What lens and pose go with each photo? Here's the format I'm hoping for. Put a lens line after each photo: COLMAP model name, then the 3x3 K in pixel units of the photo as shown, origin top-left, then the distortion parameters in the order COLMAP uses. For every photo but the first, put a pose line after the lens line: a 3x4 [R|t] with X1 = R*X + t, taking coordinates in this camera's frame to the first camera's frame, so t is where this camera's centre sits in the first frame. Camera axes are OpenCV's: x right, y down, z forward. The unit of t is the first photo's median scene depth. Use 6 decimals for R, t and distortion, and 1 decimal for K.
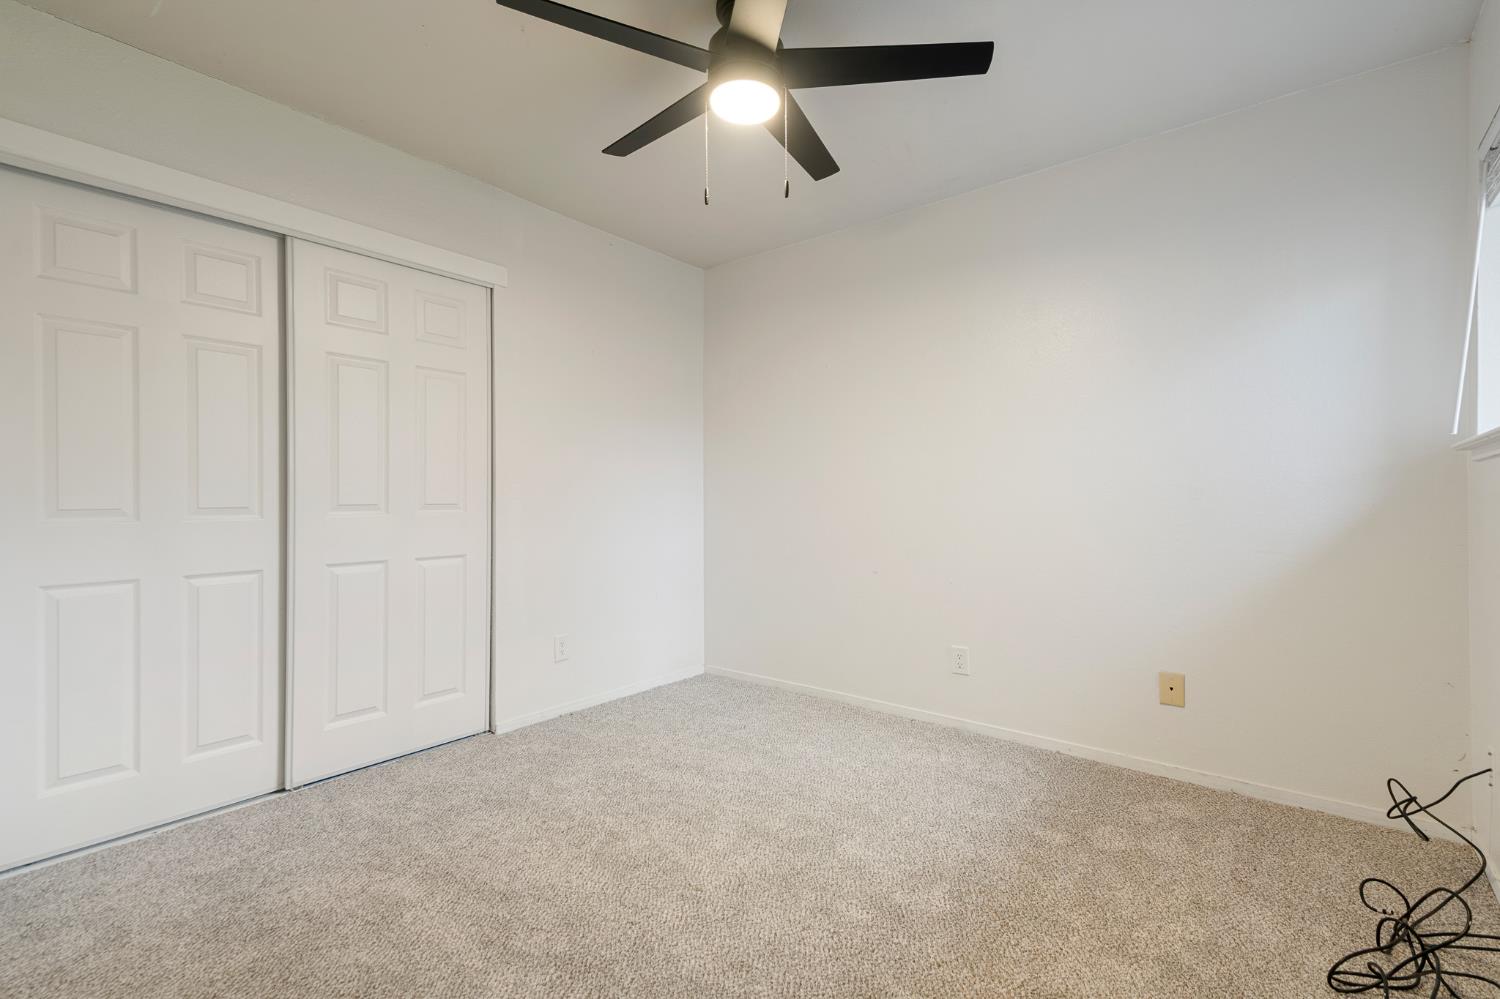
lens RADIAL K [[691.3, 0, 743.8], [0, 691.3, 509.3], [0, 0, 1]] dist [0.067628, -0.029420]
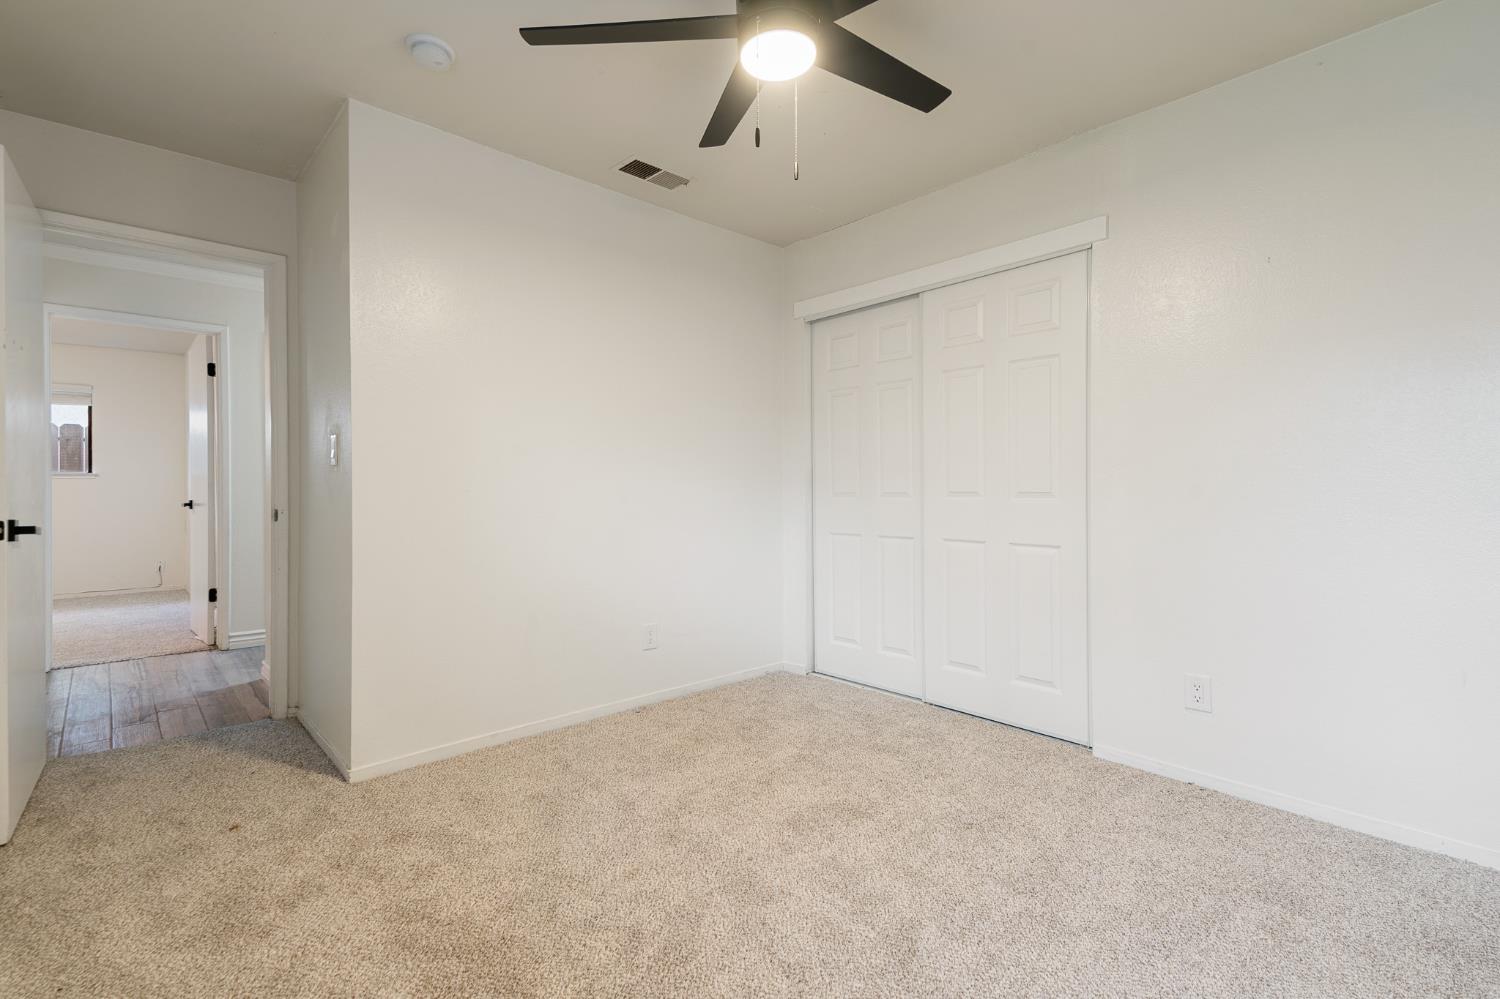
lens RADIAL K [[691.3, 0, 743.8], [0, 691.3, 509.3], [0, 0, 1]] dist [0.067628, -0.029420]
pose [[-0.159092, 0.029600, -0.986820, 0.729913], [-0.017660, 0.999305, 0.032822, -0.009684], [0.987106, 0.022649, -0.158459, 0.881153]]
